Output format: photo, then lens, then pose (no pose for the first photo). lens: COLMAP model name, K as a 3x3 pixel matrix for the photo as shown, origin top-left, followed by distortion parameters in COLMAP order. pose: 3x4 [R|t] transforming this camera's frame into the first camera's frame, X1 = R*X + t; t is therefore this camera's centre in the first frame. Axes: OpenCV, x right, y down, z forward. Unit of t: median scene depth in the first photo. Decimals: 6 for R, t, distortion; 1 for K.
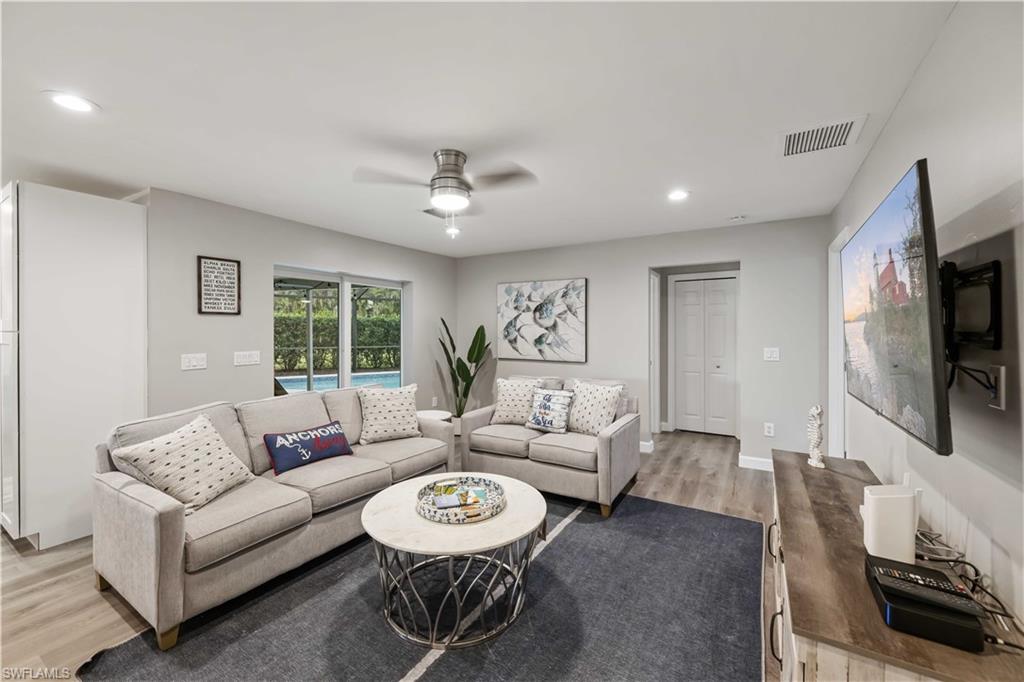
lens RADIAL K [[408.1, 0, 500.2], [0, 408.1, 329.6], [0, 0, 1]] dist [0.000346, -0.000576]
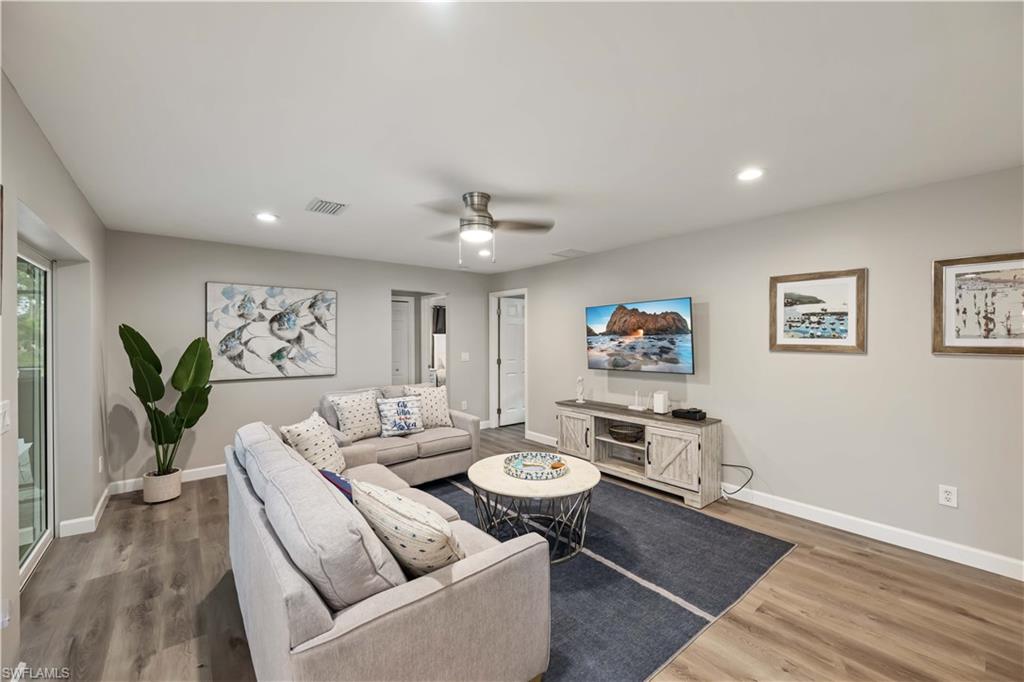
lens RADIAL K [[408.1, 0, 506.7], [0, 408.1, 341.8], [0, 0, 1]] dist [0.000346, -0.000576]
pose [[0.326601, -0.008161, 0.945127, -0.797197], [0.002673, 0.999967, 0.007711, -0.009803], [-0.945158, 0.000008, 0.326612, 0.356404]]
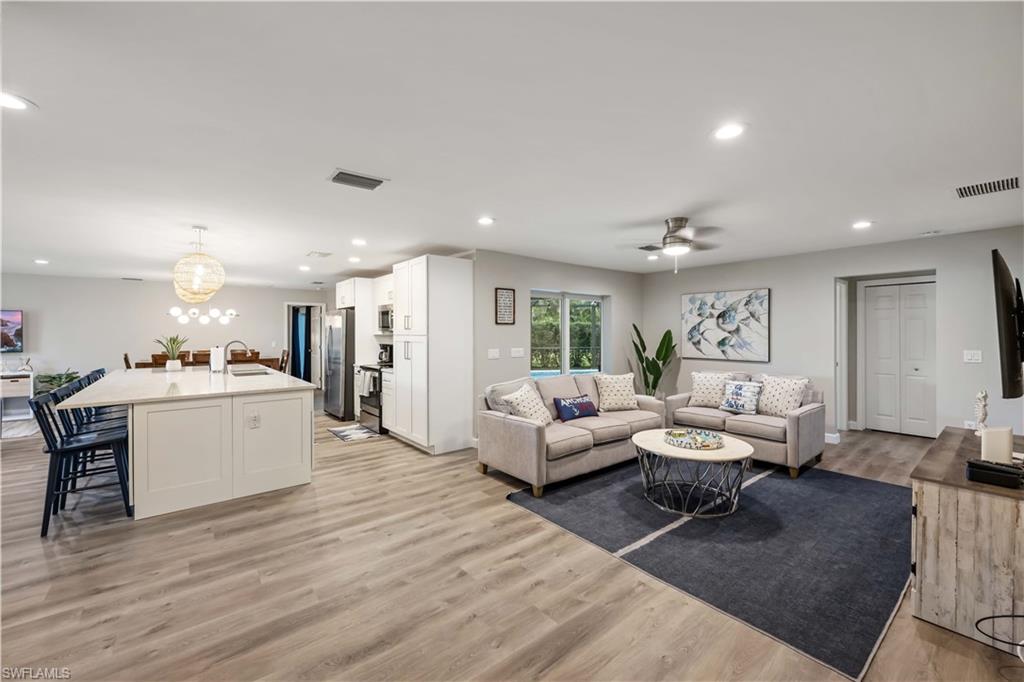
lens RADIAL K [[408.1, 0, 511.2], [0, 408.1, 332.9], [0, 0, 1]] dist [0.000346, -0.000576]
pose [[0.947239, -0.001596, -0.320526, -0.143517], [0.002345, 0.999995, 0.001952, -0.006447], [0.320521, -0.002600, 0.947238, -0.421746]]
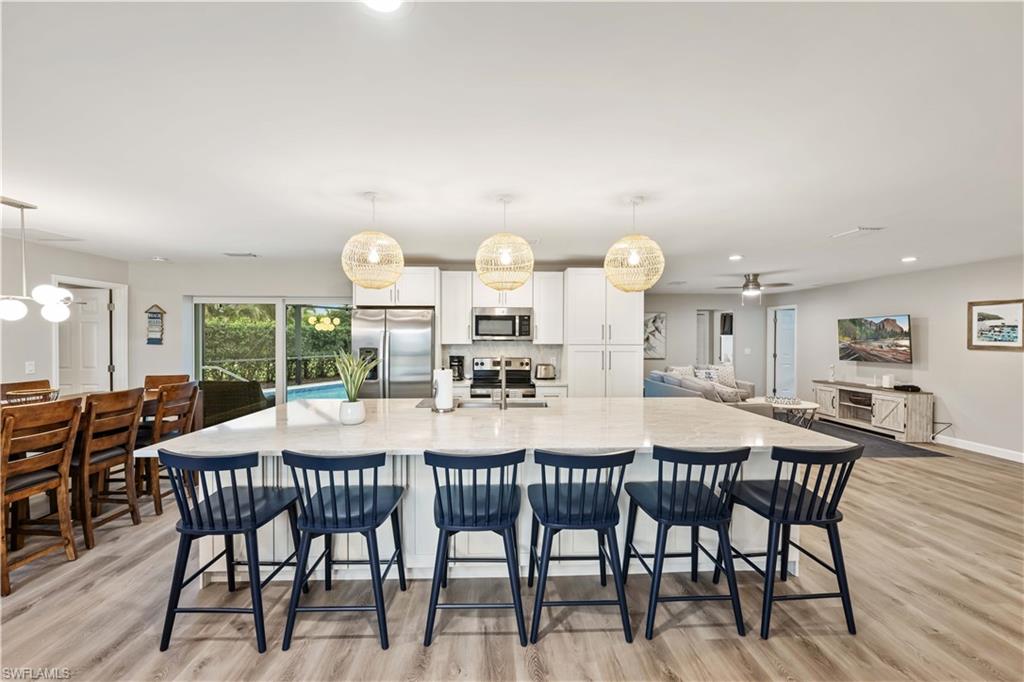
lens RADIAL K [[408.1, 0, 508.6], [0, 408.1, 342.1], [0, 0, 1]] dist [0.000346, -0.000576]
pose [[0.829526, -0.004118, 0.558453, -1.854352], [-0.002830, 0.999929, 0.011577, -0.017705], [-0.558461, -0.011184, 0.829455, -0.176923]]
